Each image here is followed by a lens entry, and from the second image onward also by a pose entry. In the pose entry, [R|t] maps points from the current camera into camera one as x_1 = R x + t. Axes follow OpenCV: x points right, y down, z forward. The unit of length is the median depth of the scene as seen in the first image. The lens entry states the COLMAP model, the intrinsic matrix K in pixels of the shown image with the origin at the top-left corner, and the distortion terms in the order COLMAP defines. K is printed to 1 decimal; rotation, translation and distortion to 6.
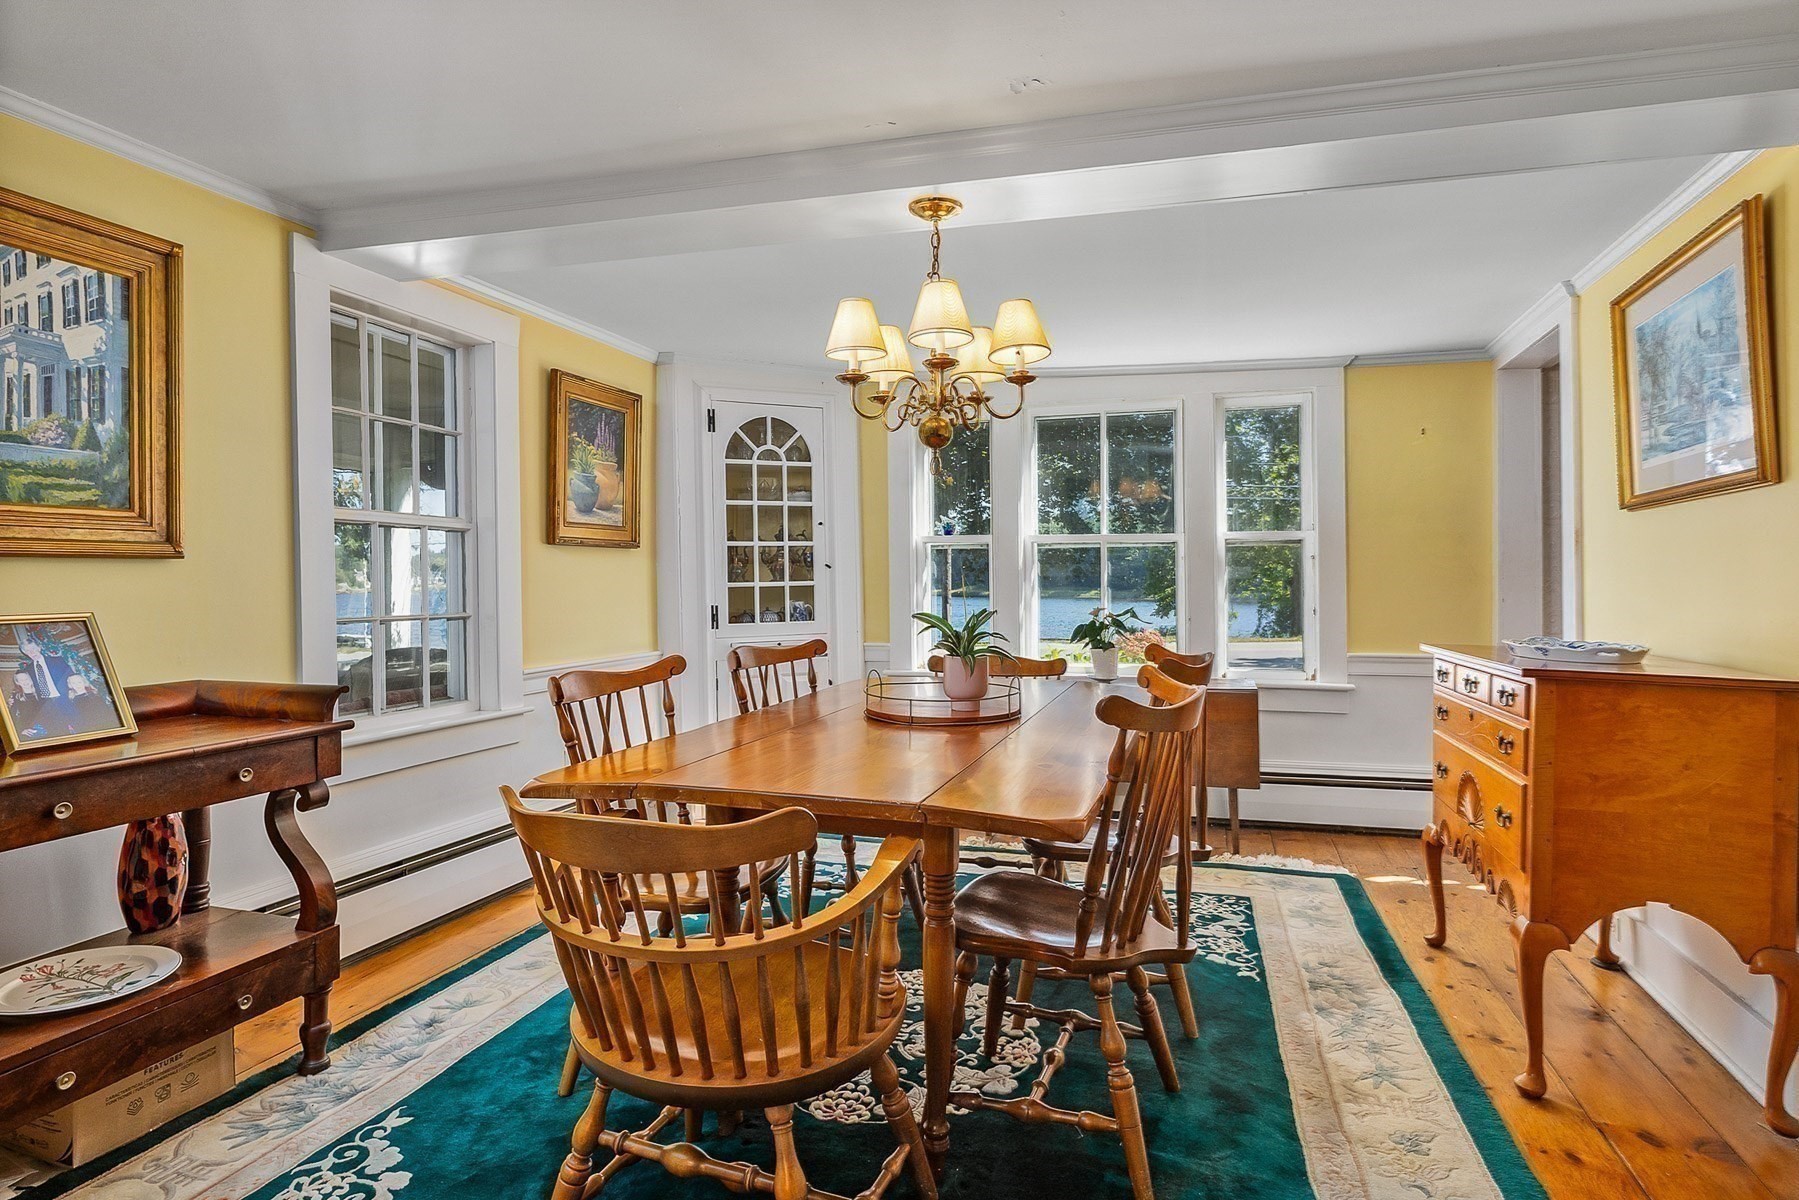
lens RADIAL K [[1045.3, 0, 899.5], [0, 1045.3, 600.0], [0, 0, 1]] dist [-0.004961, -0.000335]
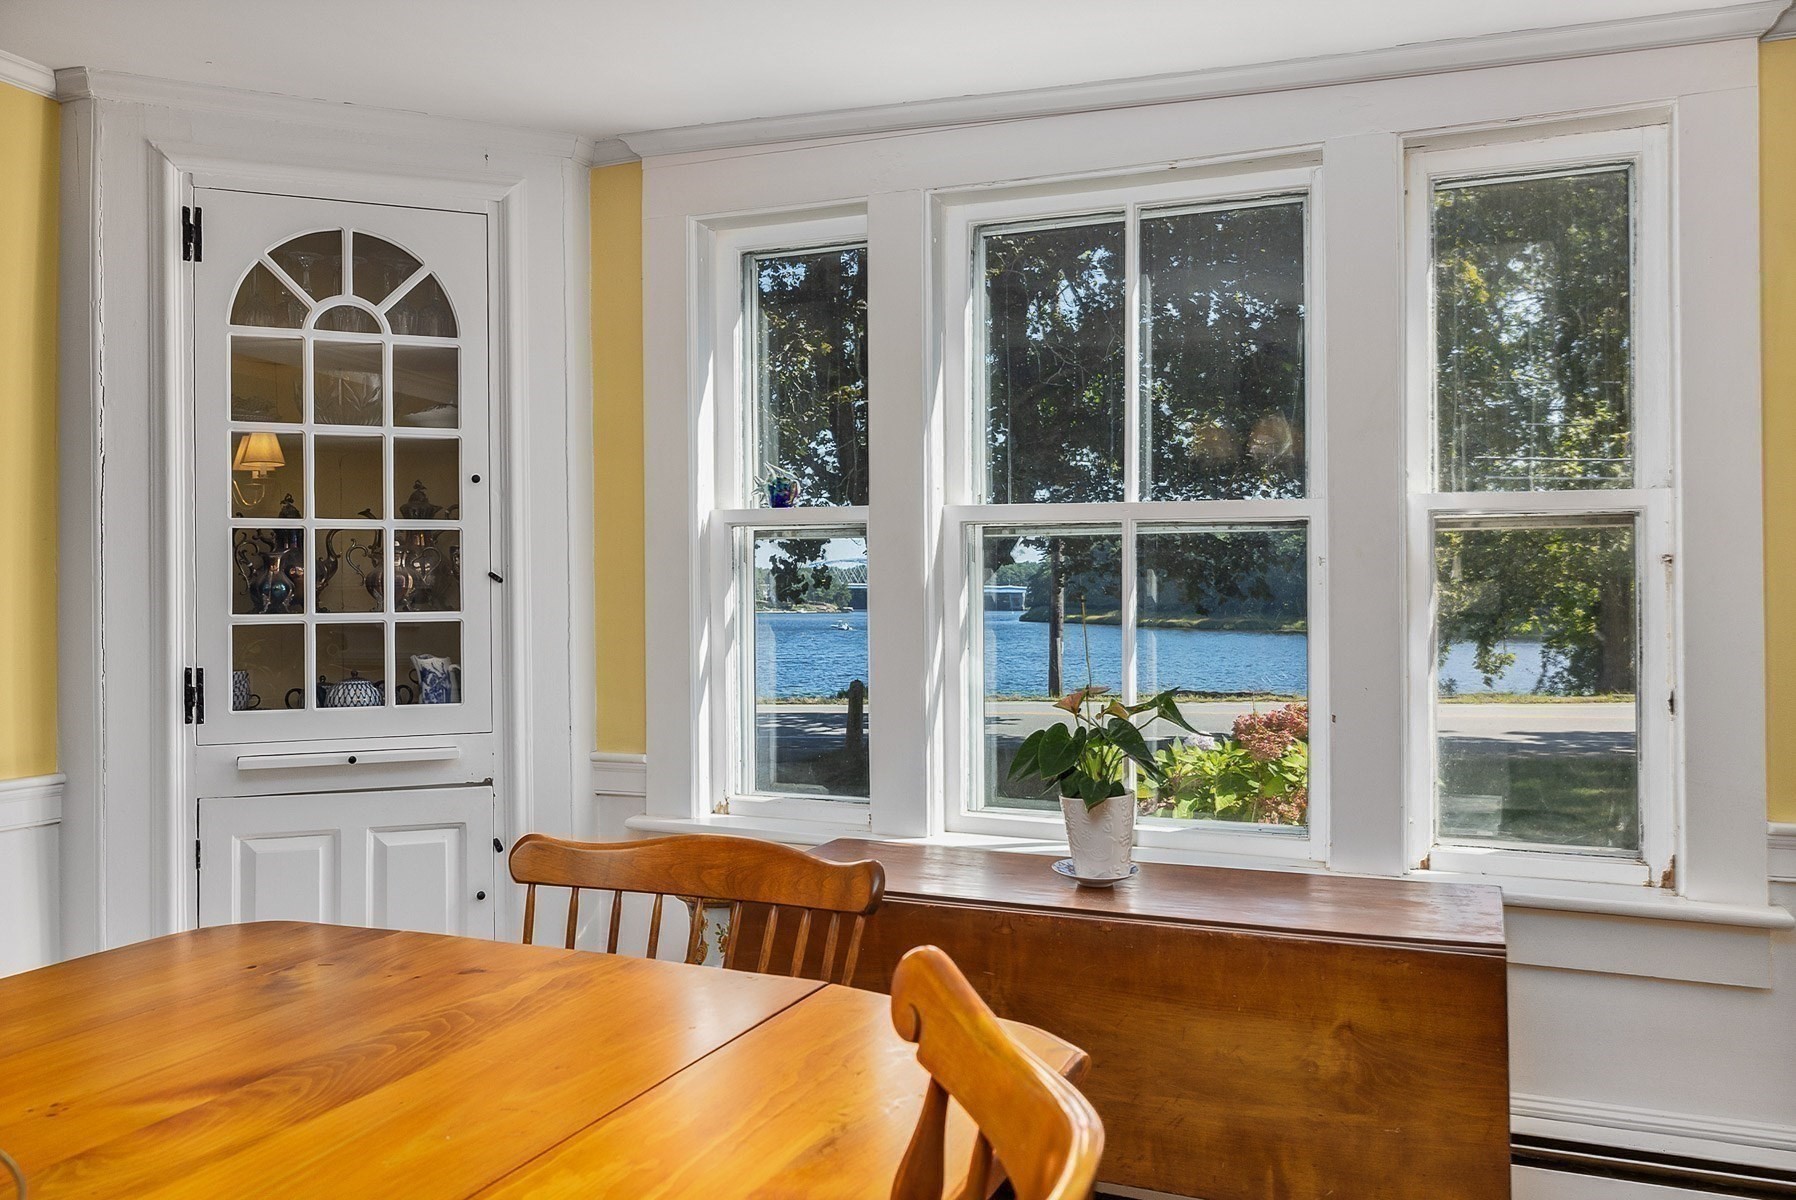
lens RADIAL K [[1445.3, 0, 898.0], [0, 1445.3, 600.0], [0, 0, 1]] dist [0.008003, 0.003529]
pose [[0.995873, 0.006218, -0.090541, 0.156931], [-0.007684, 0.999845, -0.015857, -0.014808], [0.090429, 0.016487, 0.995766, 0.426692]]
